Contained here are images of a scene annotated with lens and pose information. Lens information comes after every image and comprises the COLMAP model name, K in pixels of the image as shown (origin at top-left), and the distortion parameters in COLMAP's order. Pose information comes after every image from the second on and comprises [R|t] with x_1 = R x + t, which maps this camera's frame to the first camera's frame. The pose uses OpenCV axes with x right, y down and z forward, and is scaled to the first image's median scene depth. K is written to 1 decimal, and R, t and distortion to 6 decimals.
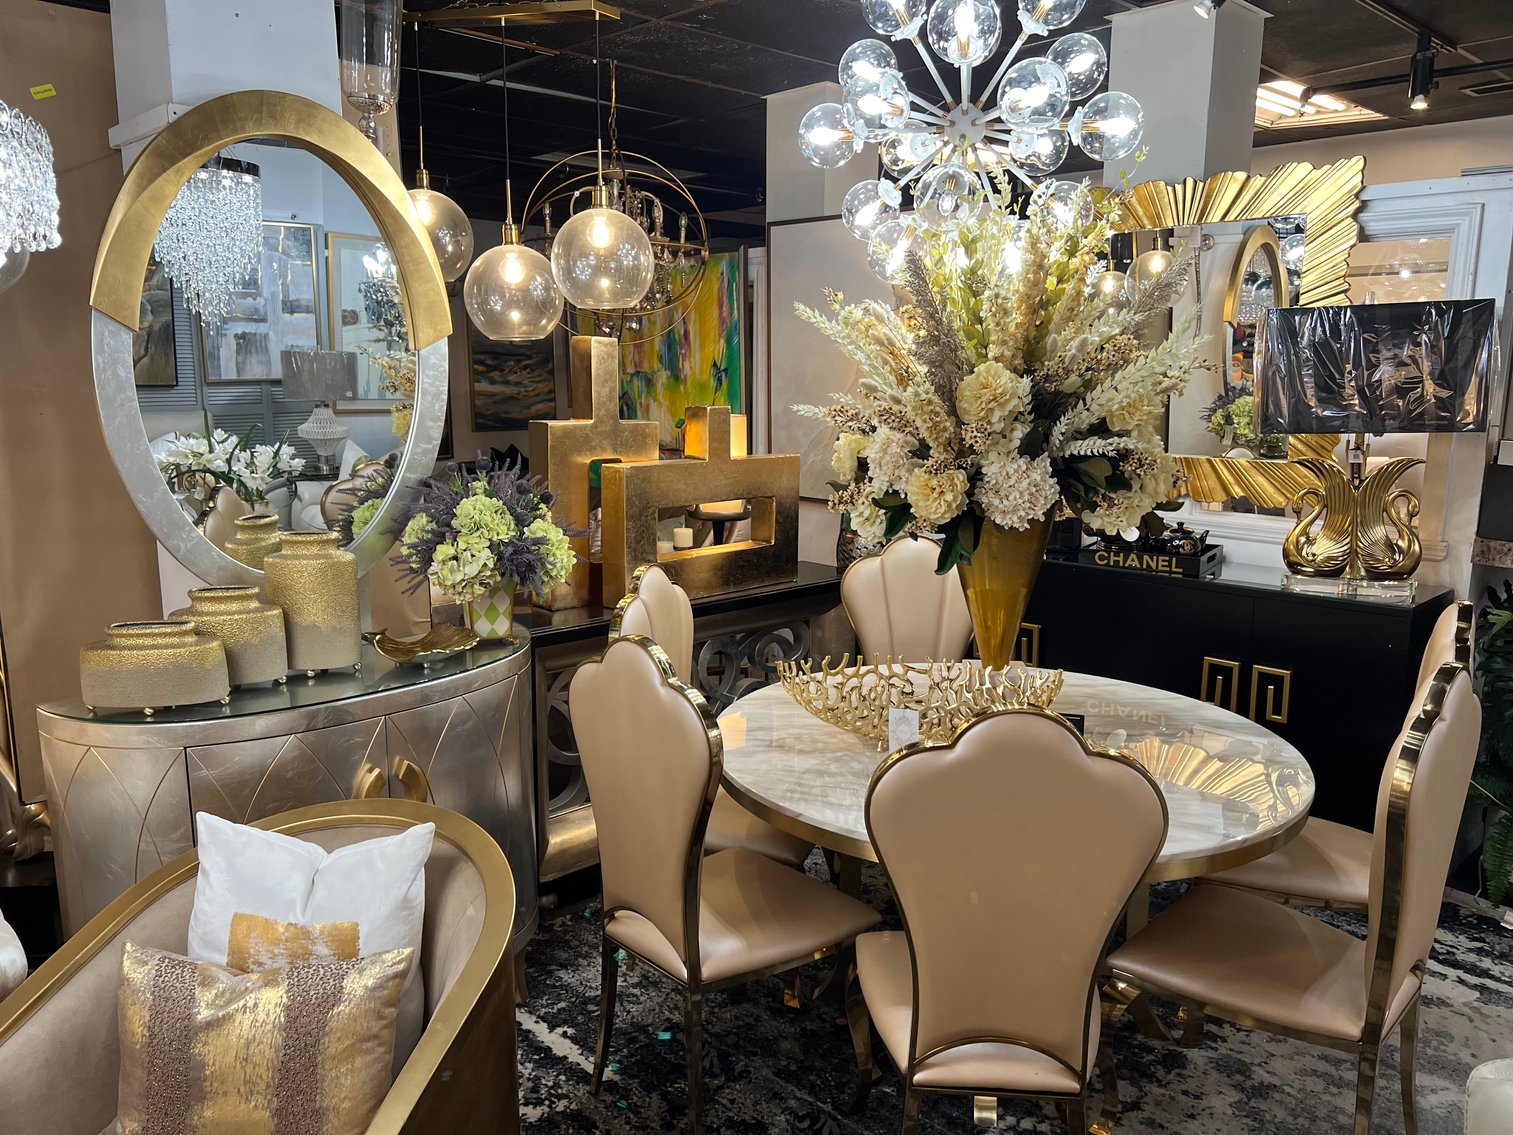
lens RADIAL K [[1130.2, 0, 765.1], [0, 1130.2, 574.7], [0, 0, 1]] dist [0.122251, -0.186052]
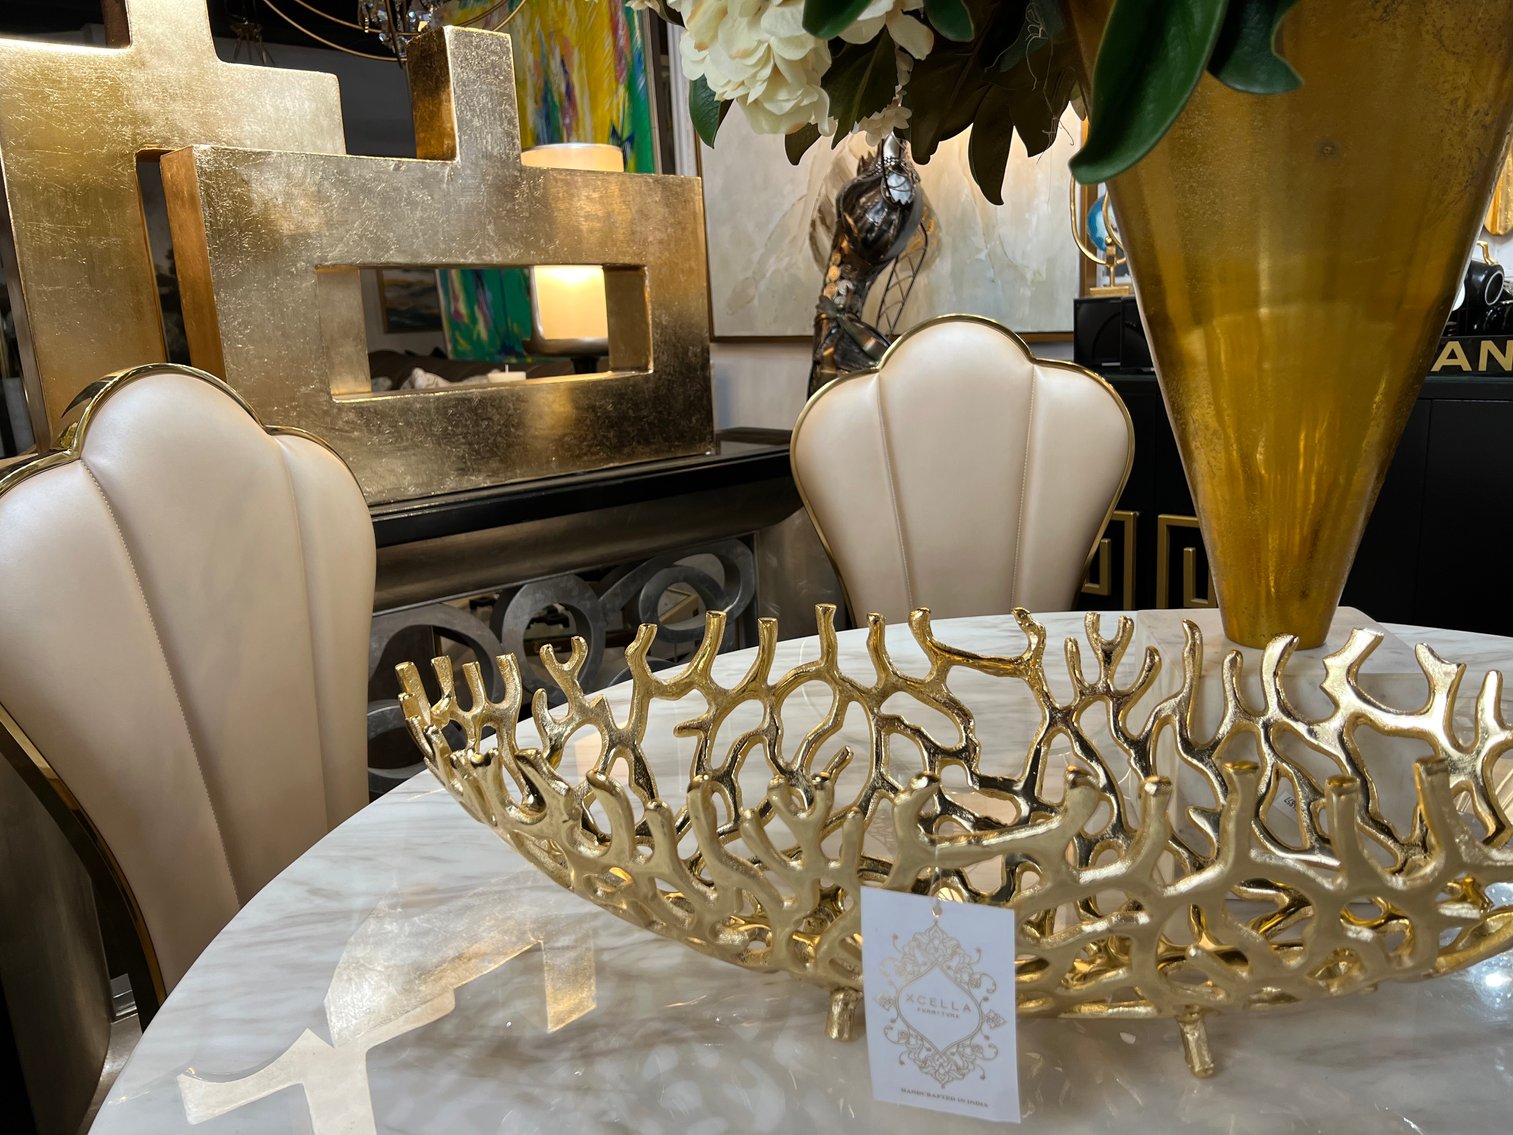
lens RADIAL K [[1130.2, 0, 765.1], [0, 1130.2, 574.7], [0, 0, 1]] dist [0.122251, -0.186052]
pose [[0.998075, -0.049407, -0.037497, 0.072482], [0.051293, 0.997375, 0.051116, 0.036754], [0.034873, -0.052941, 0.997989, 0.564555]]
